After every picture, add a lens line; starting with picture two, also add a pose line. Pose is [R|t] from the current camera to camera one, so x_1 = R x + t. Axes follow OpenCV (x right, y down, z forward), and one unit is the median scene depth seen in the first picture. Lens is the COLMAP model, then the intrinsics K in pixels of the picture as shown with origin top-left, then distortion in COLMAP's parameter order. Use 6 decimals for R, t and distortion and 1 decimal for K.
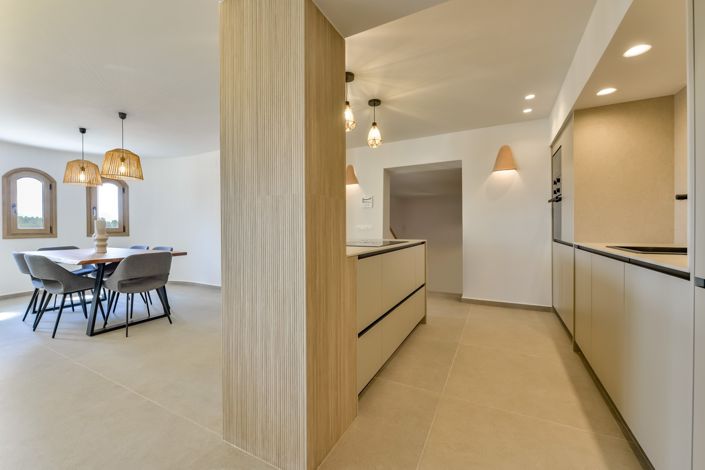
lens RADIAL K [[278.4, 0, 353.8], [0, 278.4, 235.6], [0, 0, 1]] dist [0.000866, -0.000077]
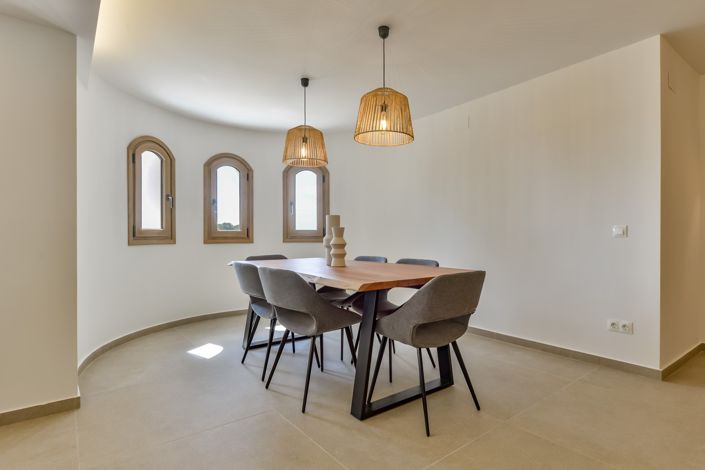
lens RADIAL K [[384.8, 0, 352.3], [0, 384.8, 233.2], [0, 0, 1]] dist [0.032272, 0.000100]
pose [[0.906652, -0.004124, -0.421860, -0.457877], [-0.009731, 0.999482, -0.030686, 0.010605], [0.421768, 0.031927, 0.906142, 0.209069]]
